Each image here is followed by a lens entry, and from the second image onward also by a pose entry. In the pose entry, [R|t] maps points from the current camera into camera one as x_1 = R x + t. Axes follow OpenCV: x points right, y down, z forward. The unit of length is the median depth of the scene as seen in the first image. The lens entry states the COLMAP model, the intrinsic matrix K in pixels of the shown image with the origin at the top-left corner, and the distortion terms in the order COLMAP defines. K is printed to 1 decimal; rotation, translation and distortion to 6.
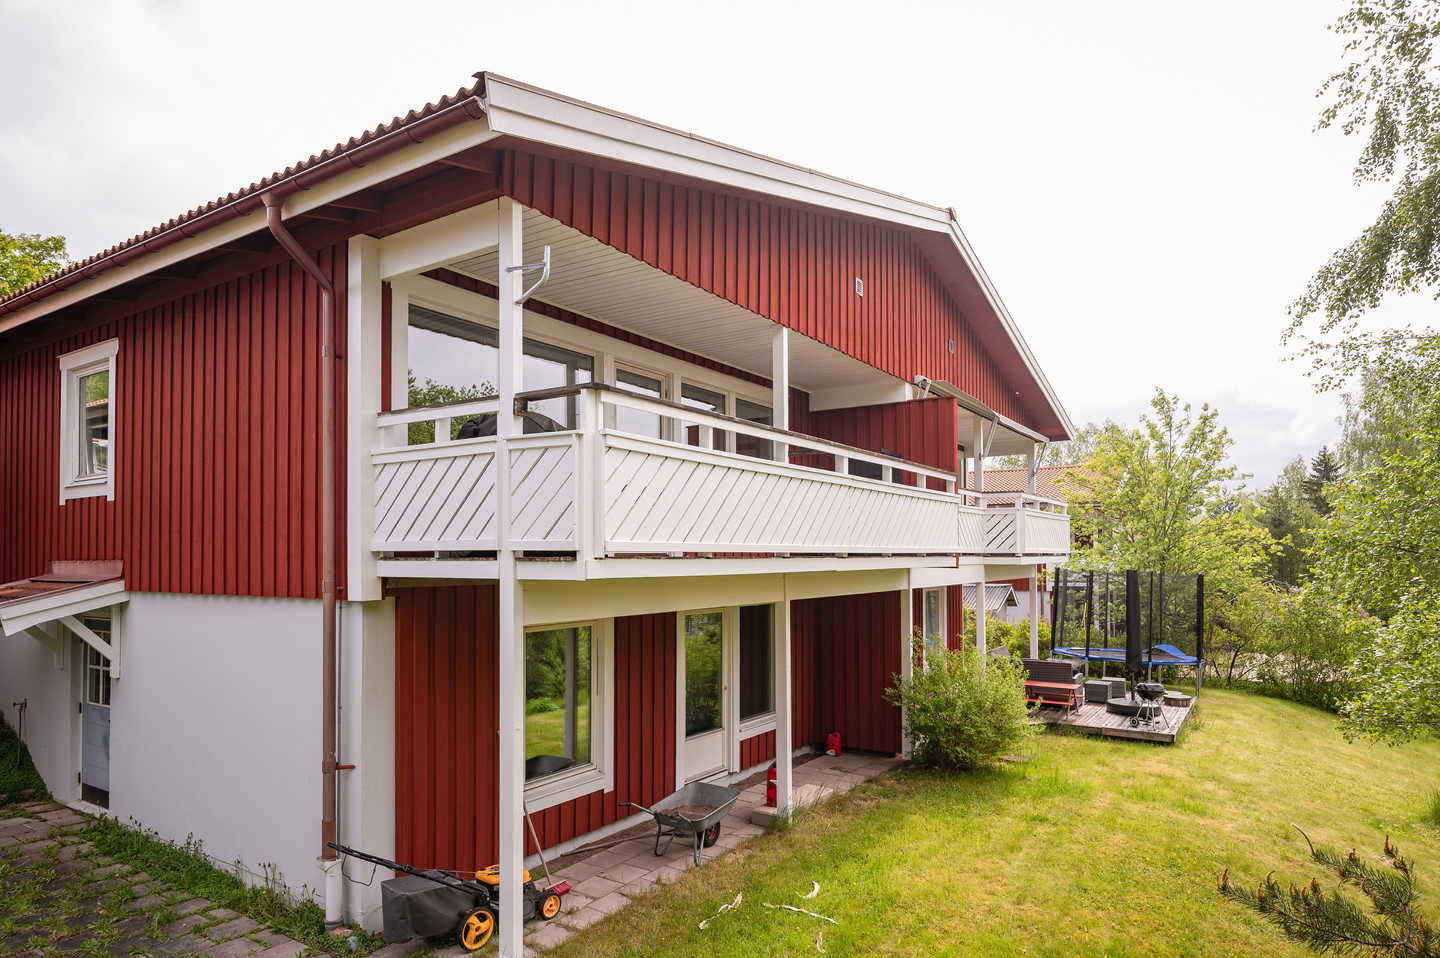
lens RADIAL K [[793.8, 0, 722.2], [0, 793.8, 459.7], [0, 0, 1]] dist [-0.003714, 0.000962]
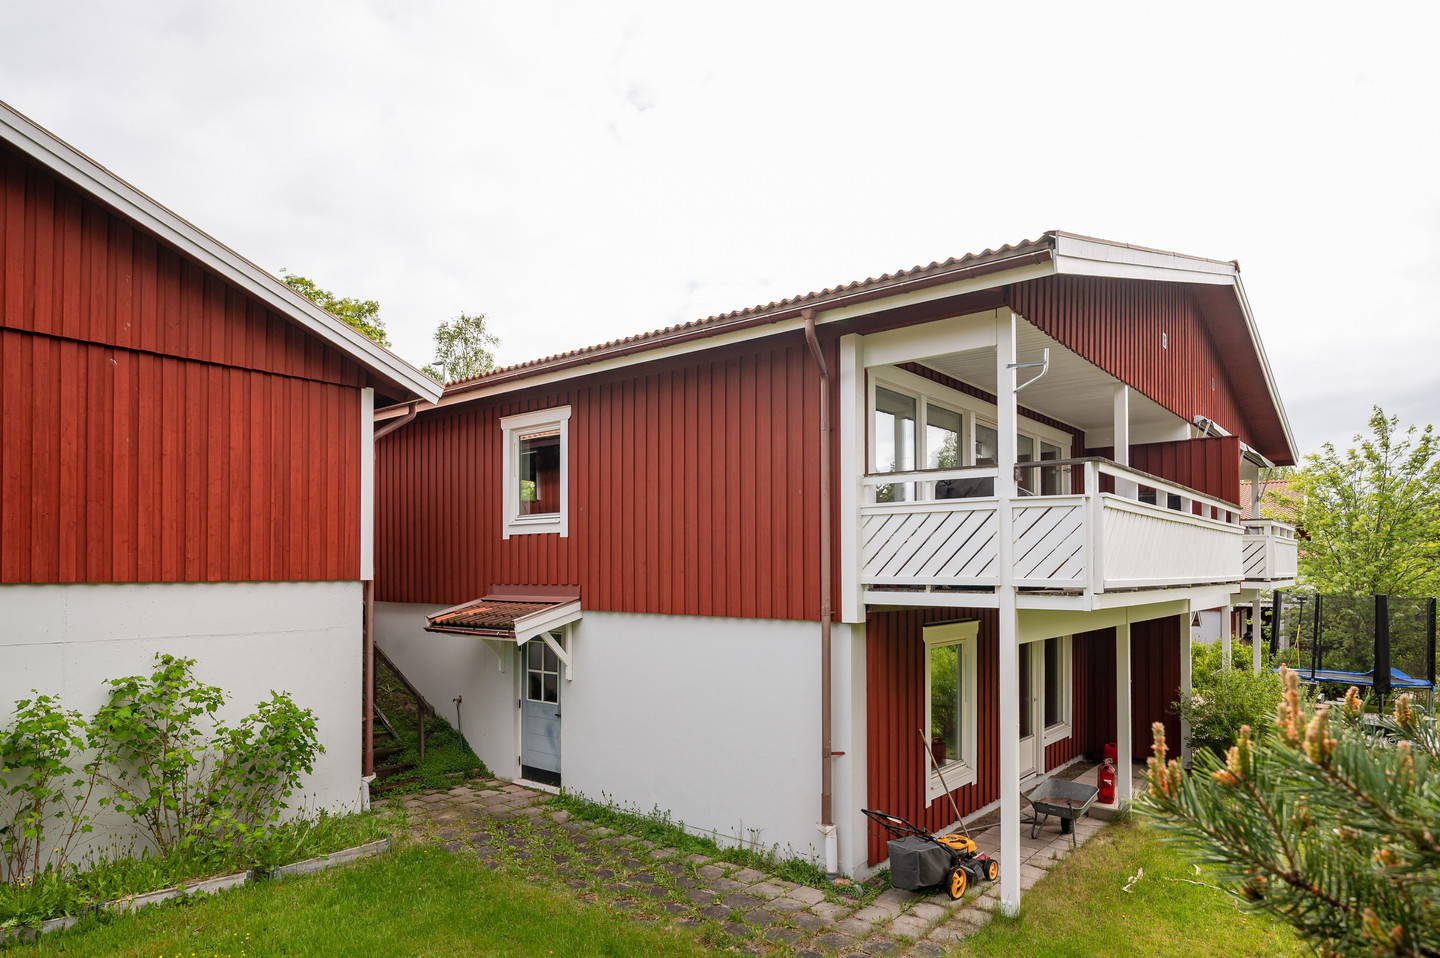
lens RADIAL K [[811.4, 0, 720.0], [0, 811.4, 479.0], [0, 0, 1]] dist [-0.005468, 0.000482]
pose [[0.994427, -0.006632, -0.105222, -0.439427], [0.007835, 0.999909, 0.011018, -0.056811], [0.105139, -0.011781, 0.994388, -0.258030]]
